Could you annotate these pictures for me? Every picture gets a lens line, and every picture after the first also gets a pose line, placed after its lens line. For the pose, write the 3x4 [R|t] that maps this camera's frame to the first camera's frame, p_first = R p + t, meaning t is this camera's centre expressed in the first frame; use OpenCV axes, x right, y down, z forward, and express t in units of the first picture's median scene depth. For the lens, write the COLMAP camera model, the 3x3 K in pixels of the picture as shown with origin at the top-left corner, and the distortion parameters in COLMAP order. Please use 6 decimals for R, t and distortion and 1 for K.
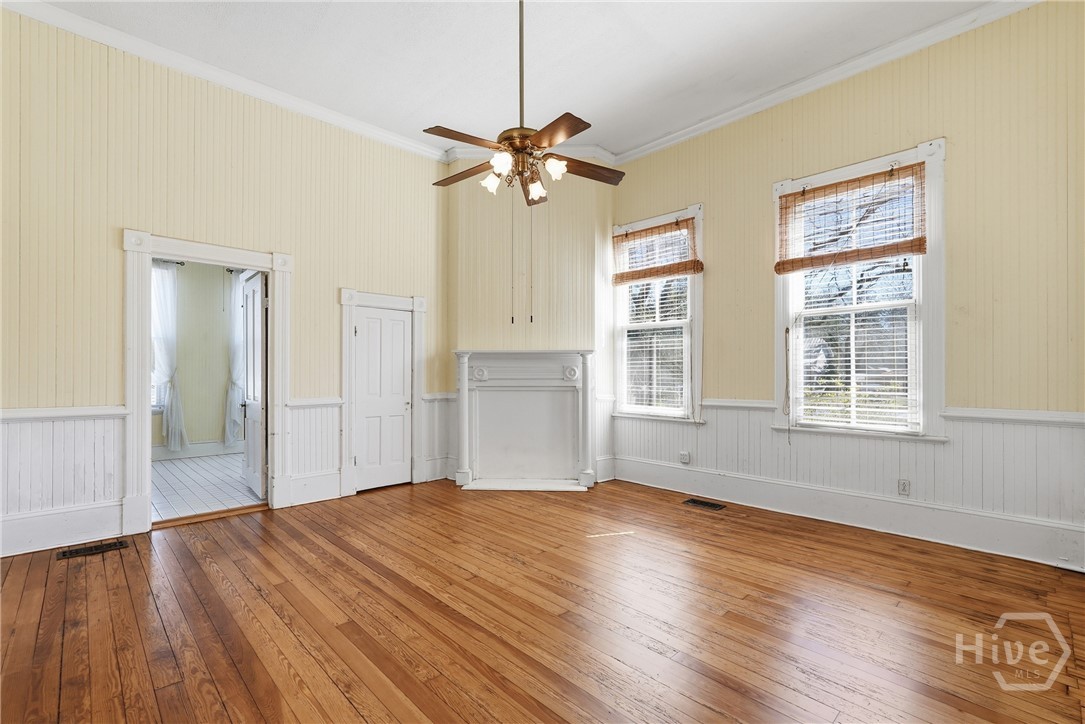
lens RADIAL K [[485.1, 0, 551.8], [0, 485.1, 364.2], [0, 0, 1]] dist [-0.013817, 0.003848]
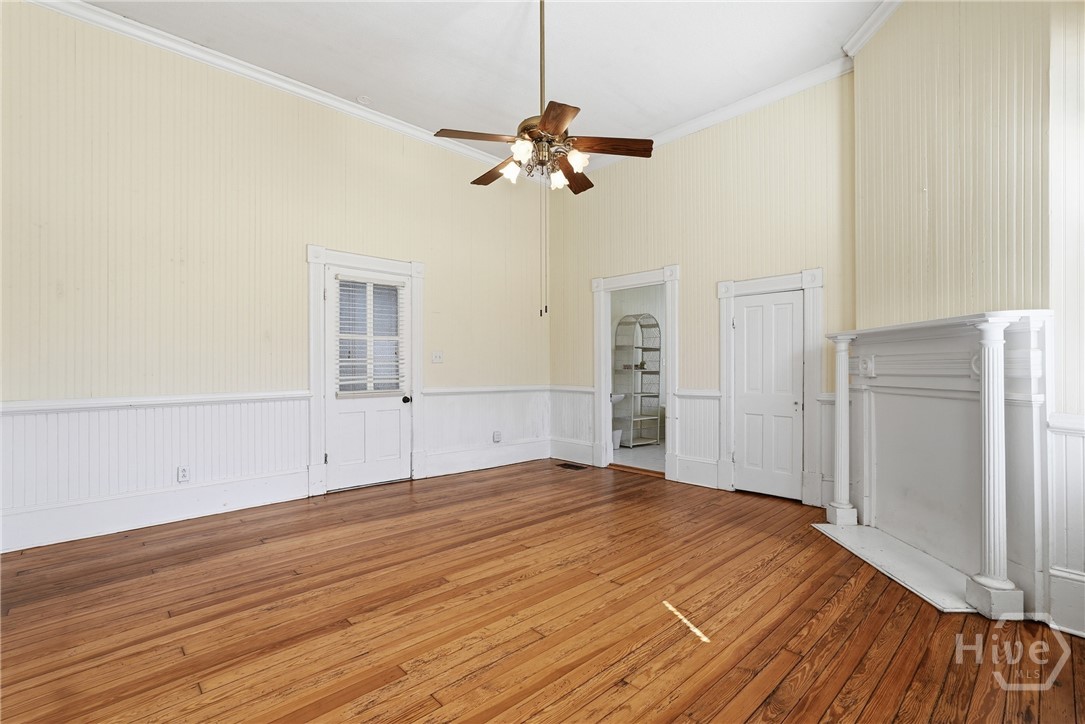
lens RADIAL K [[485.1, 0, 531.1], [0, 485.1, 367.3], [0, 0, 1]] dist [-0.013817, 0.003848]
pose [[-0.030283, -0.001120, -0.999541, 0.788089], [0.018398, 0.999829, -0.001678, 0.019117], [0.999372, -0.018440, -0.030258, 0.856894]]
